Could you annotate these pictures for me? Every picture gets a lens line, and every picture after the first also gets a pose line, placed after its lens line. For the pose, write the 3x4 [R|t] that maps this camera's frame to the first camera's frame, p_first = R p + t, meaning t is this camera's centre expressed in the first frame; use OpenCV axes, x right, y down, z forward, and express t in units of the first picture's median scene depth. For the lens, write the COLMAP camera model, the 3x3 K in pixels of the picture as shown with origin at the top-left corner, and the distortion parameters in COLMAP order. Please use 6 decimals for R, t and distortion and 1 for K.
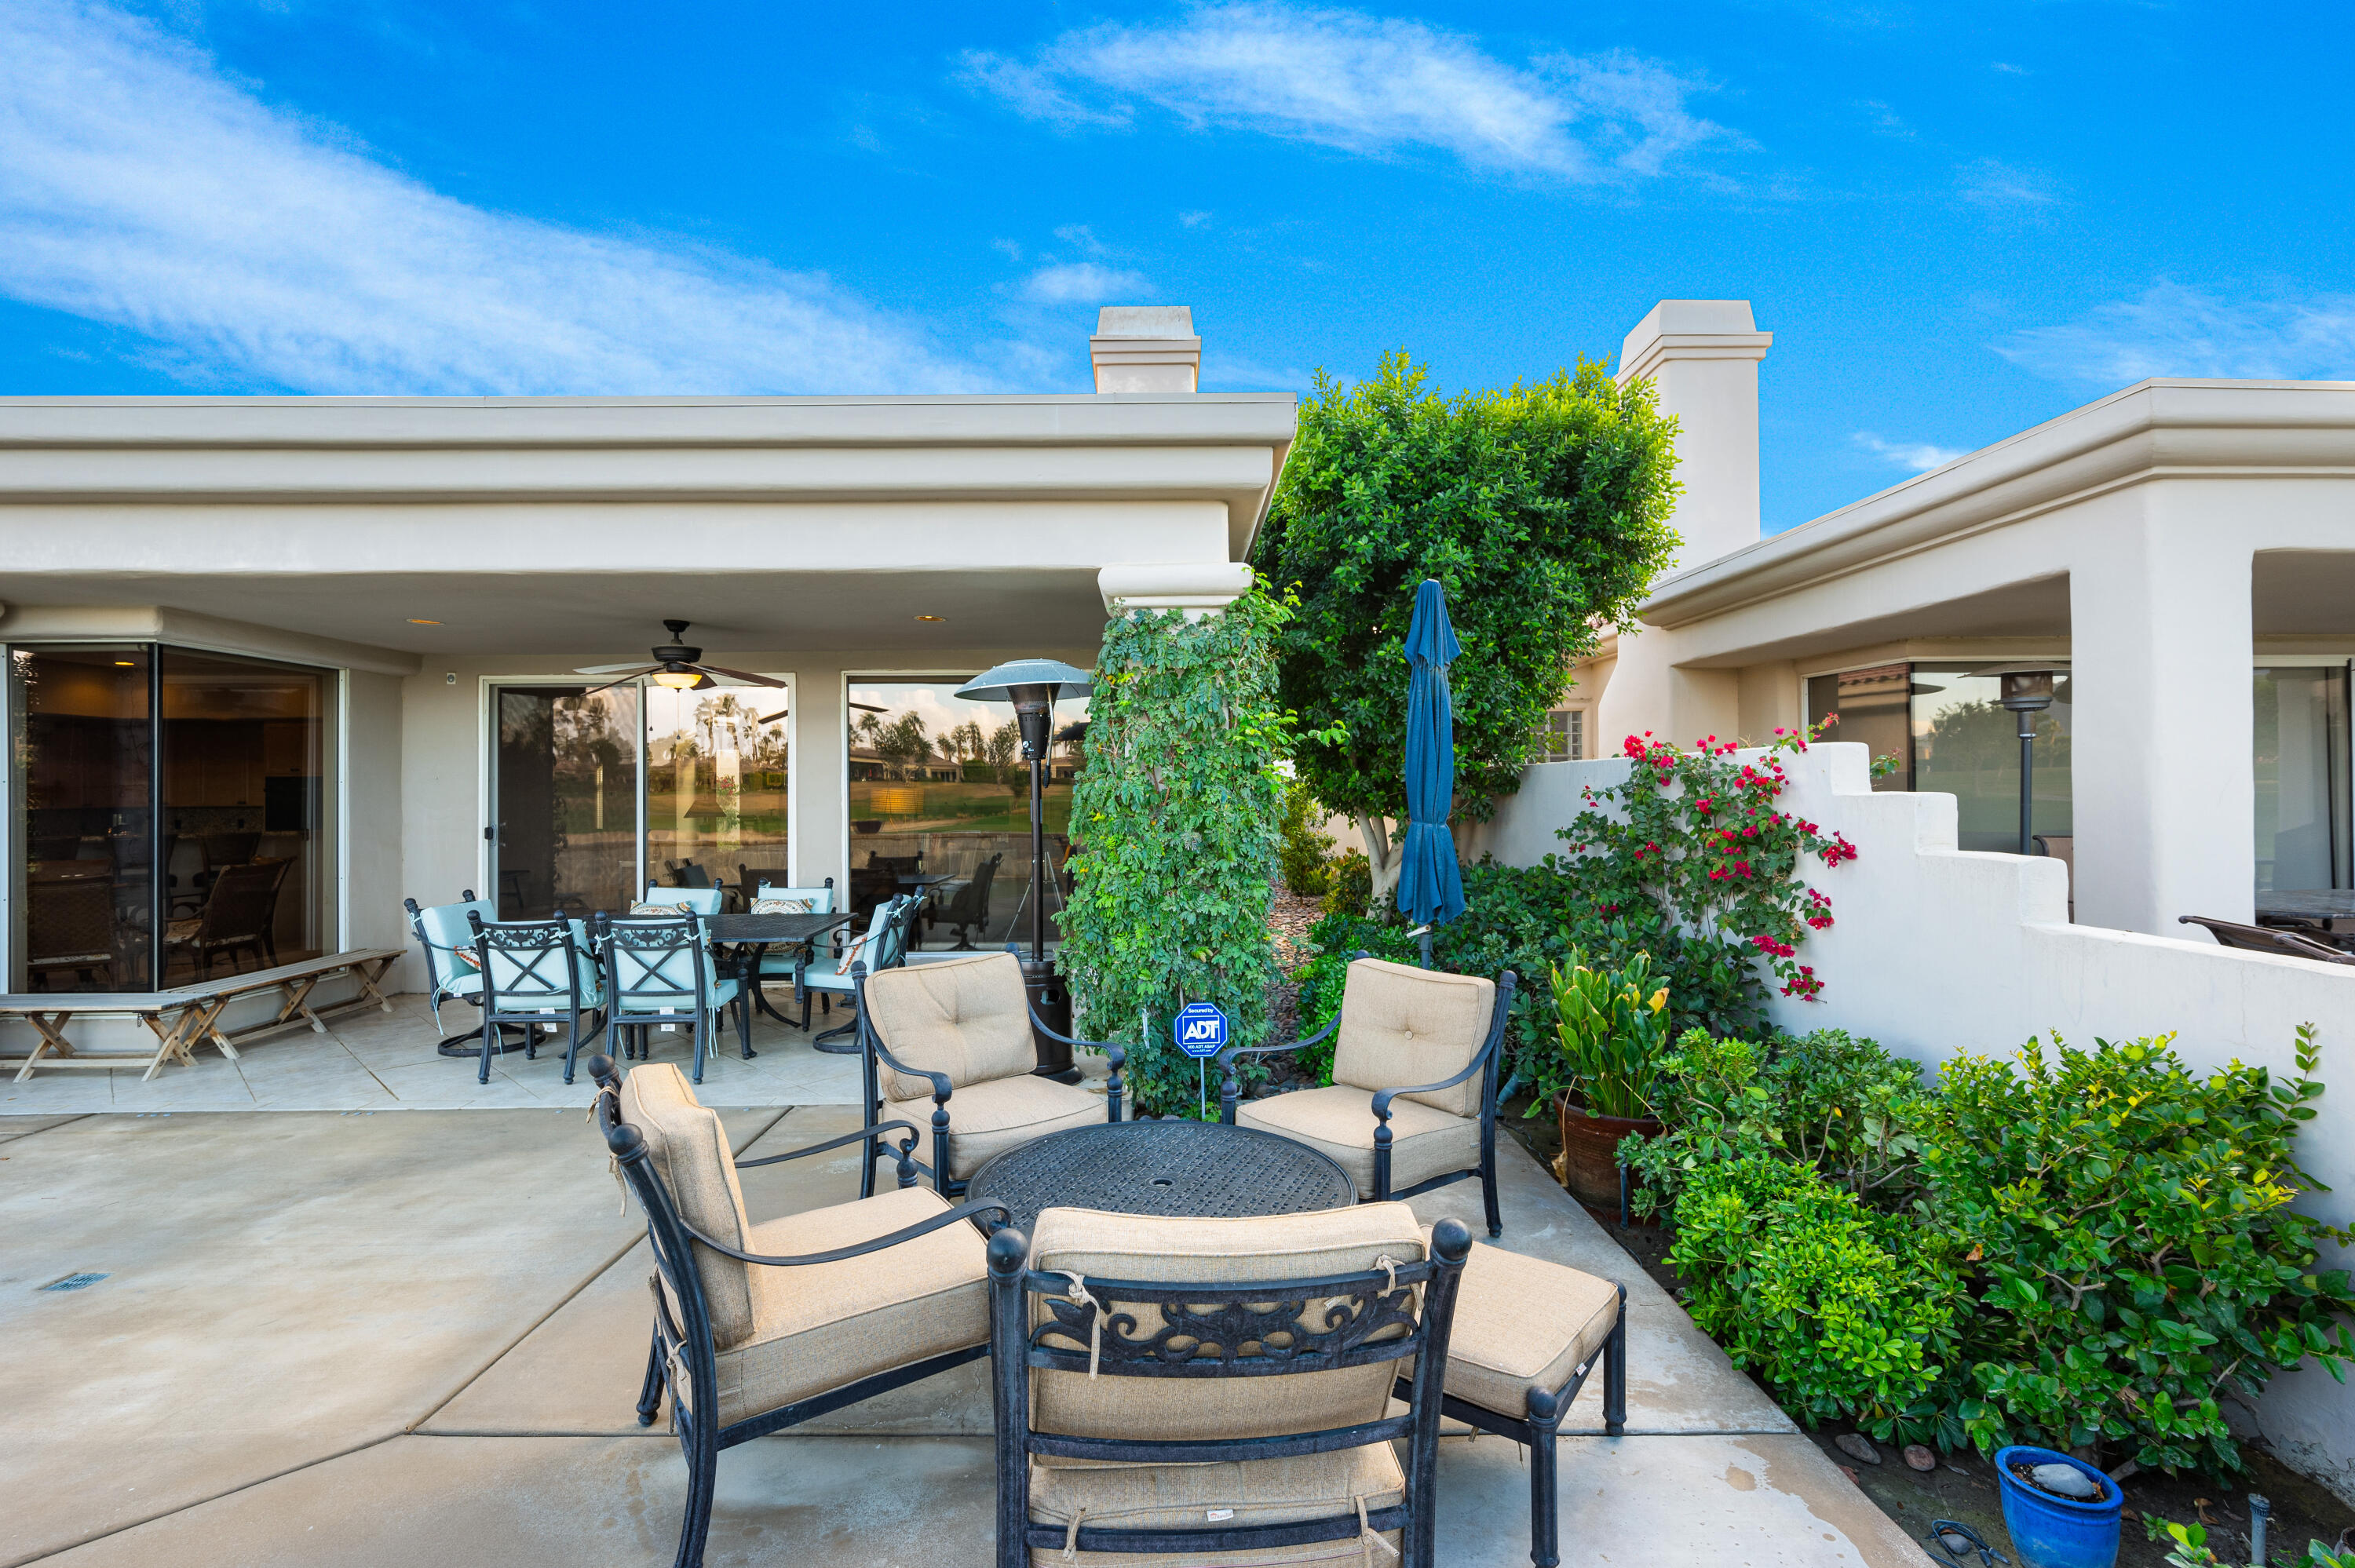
lens RADIAL K [[1060.4, 0, 1180.6], [0, 1060.4, 777.0], [0, 0, 1]] dist [0.000365, 0.000081]
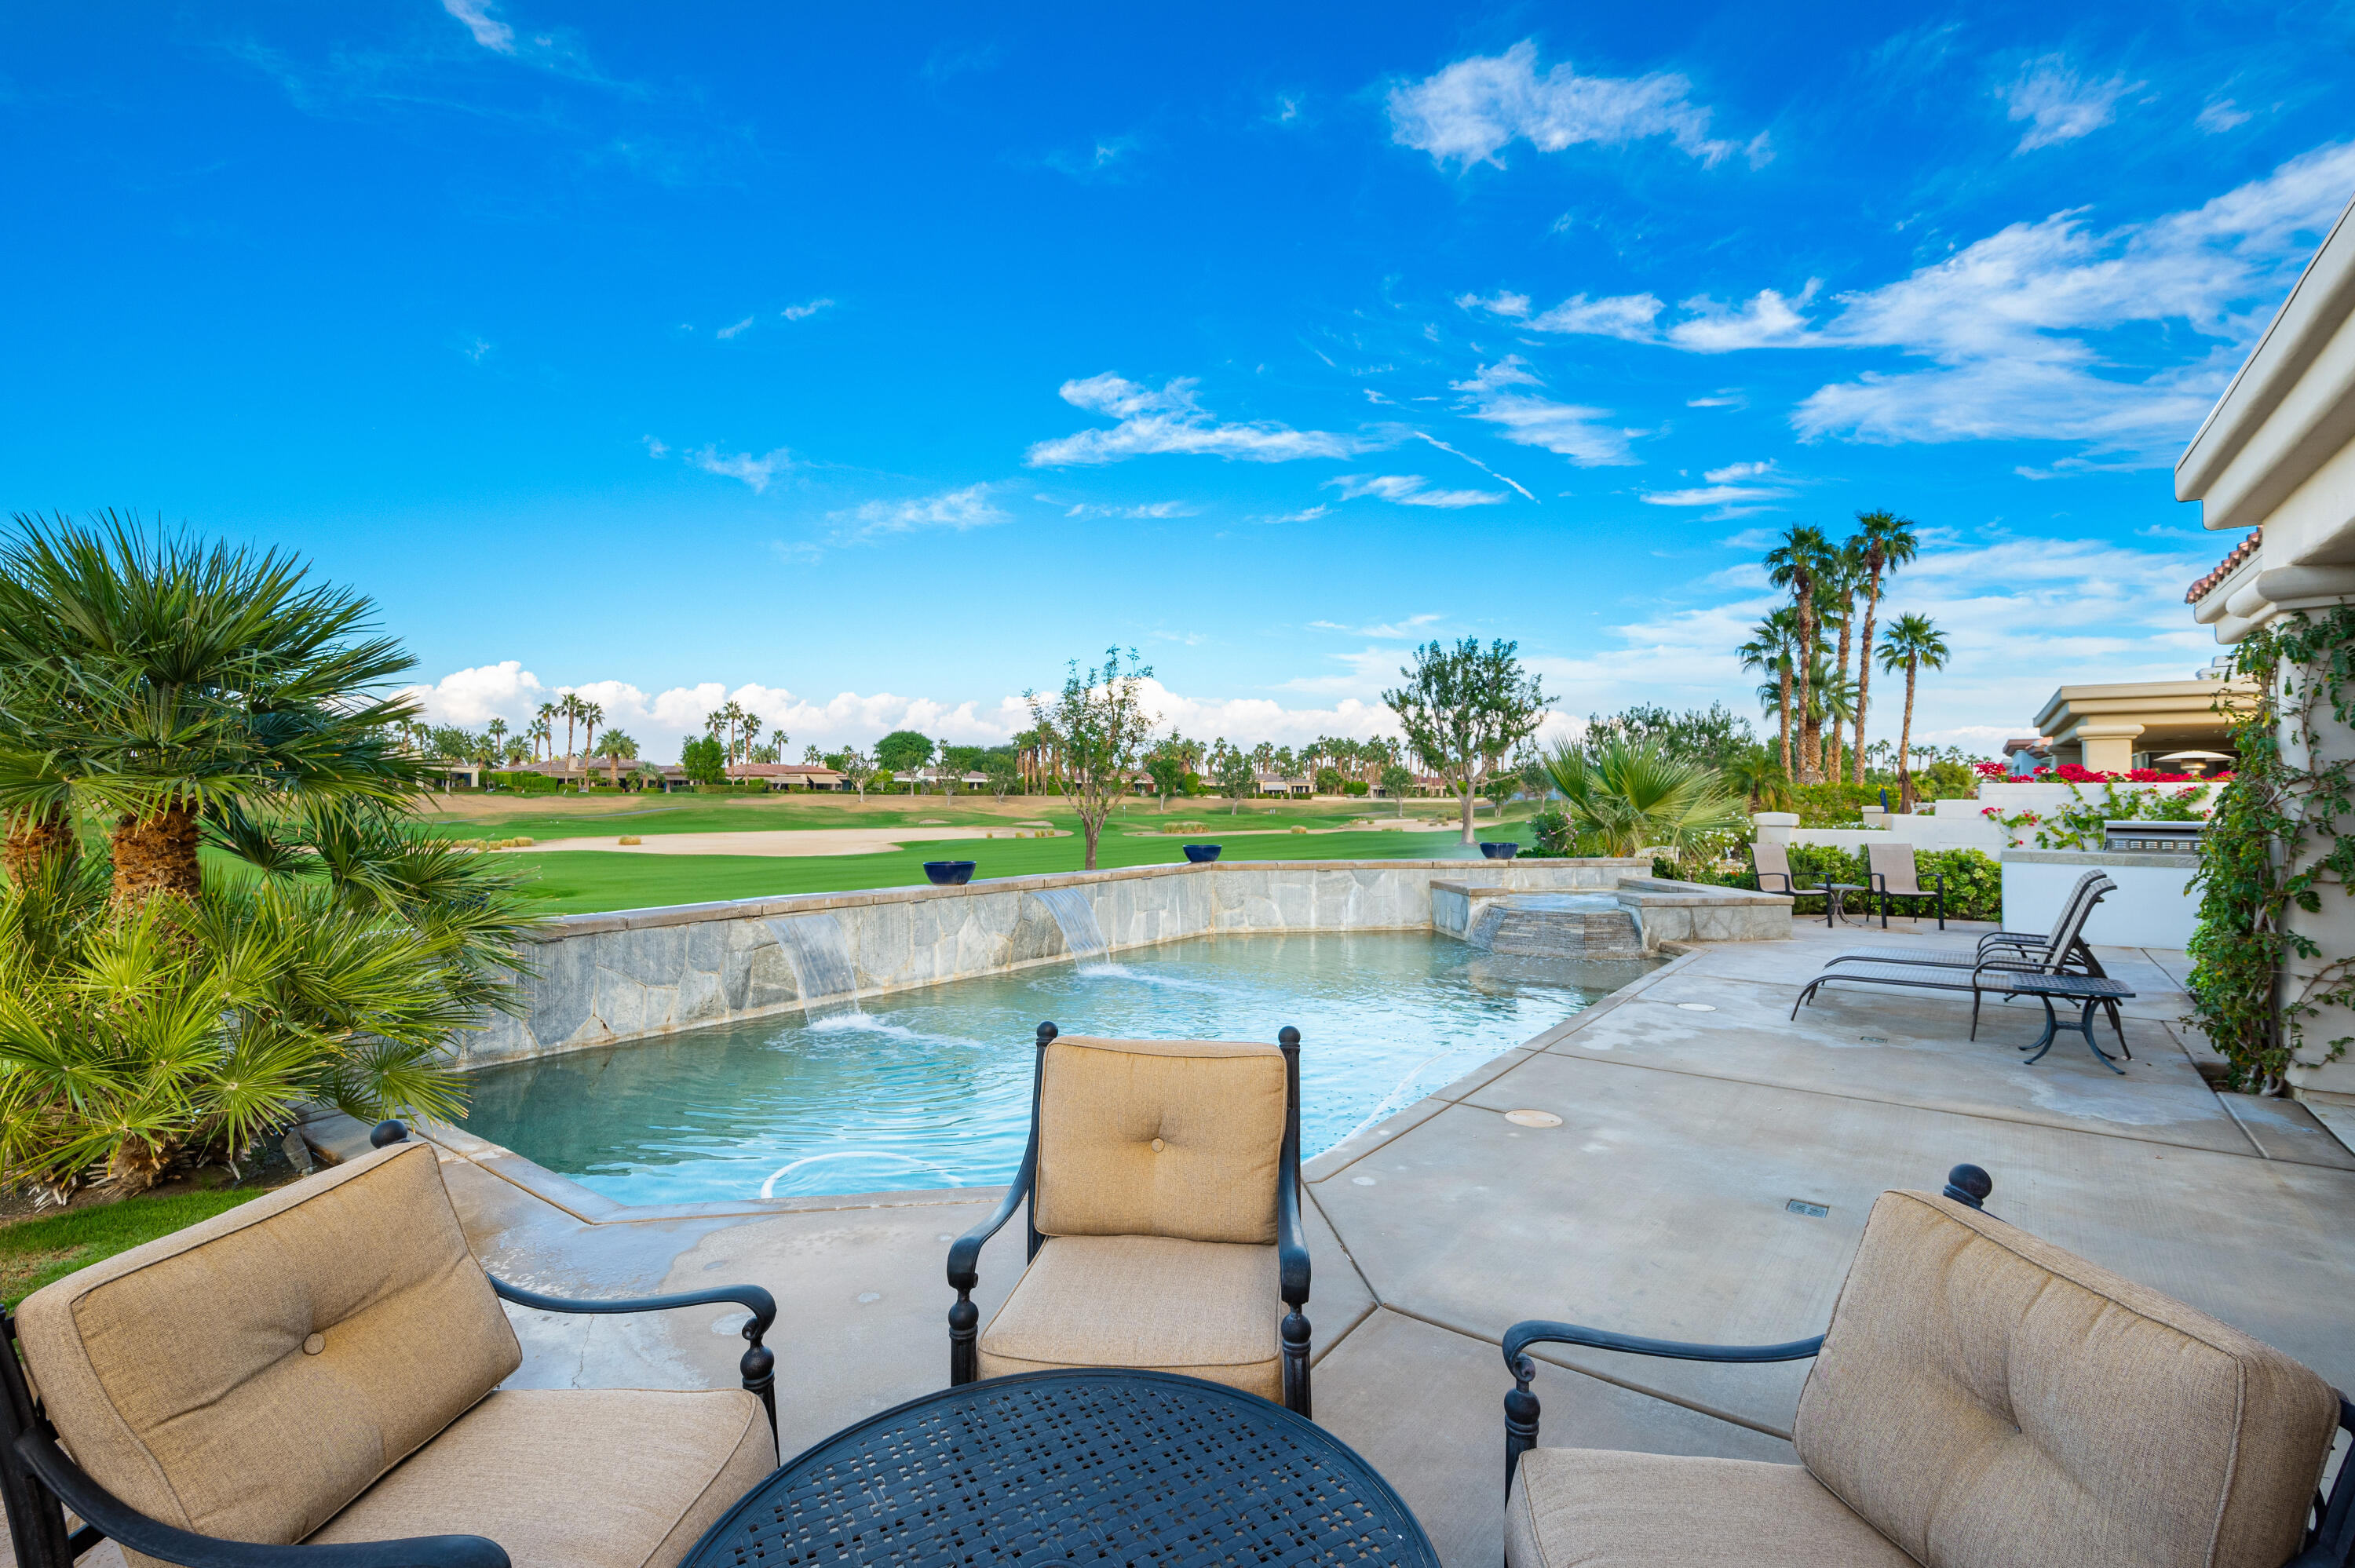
lens RADIAL K [[1060.4, 0, 1184.3], [0, 1060.4, 786.0], [0, 0, 1]] dist [0.000365, 0.000081]
pose [[-0.609115, 0.001763, -0.793080, 0.167056], [0.015006, 0.999844, -0.009302, 0.008860], [0.792940, -0.017567, -0.609046, 0.677375]]
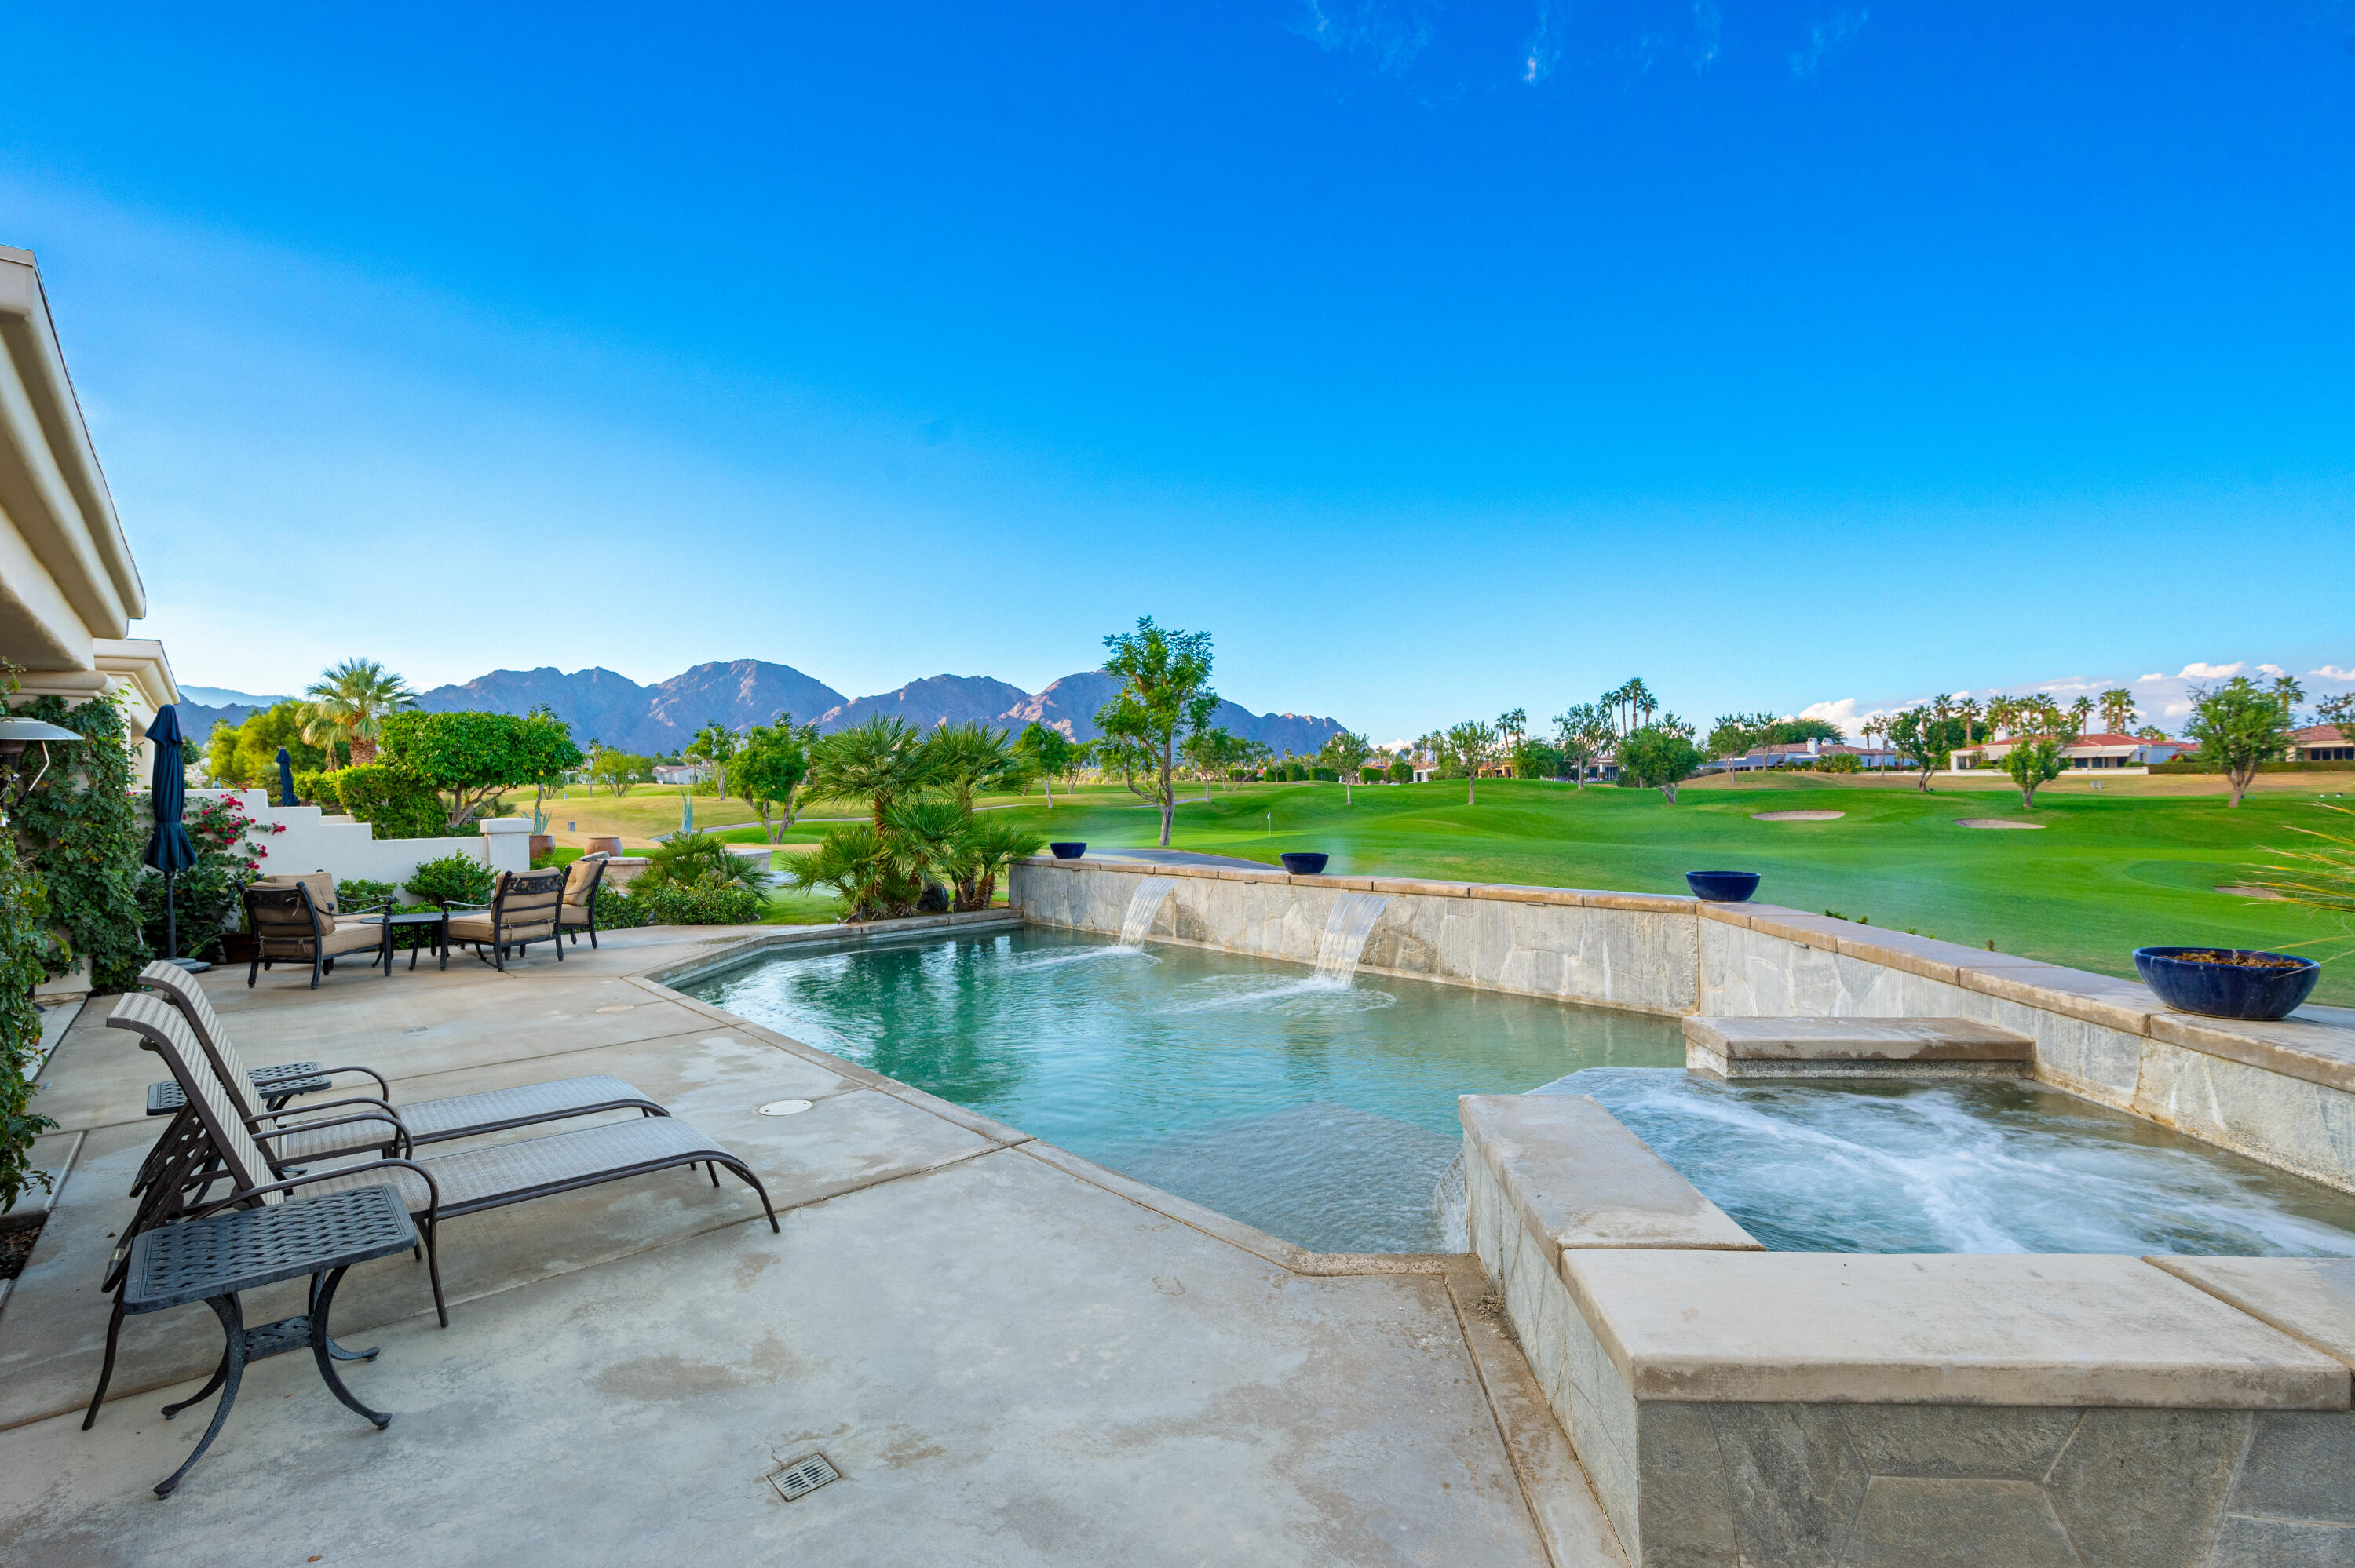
lens RADIAL K [[1060.4, 0, 1182.2], [0, 1060.4, 777.0], [0, 0, 1]] dist [0.000365, 0.000081]
pose [[-0.657884, 0.028178, 0.752592, -2.119859], [0.010910, 0.999552, -0.027888, 0.024829], [-0.753040, -0.010136, -0.657897, 0.713448]]
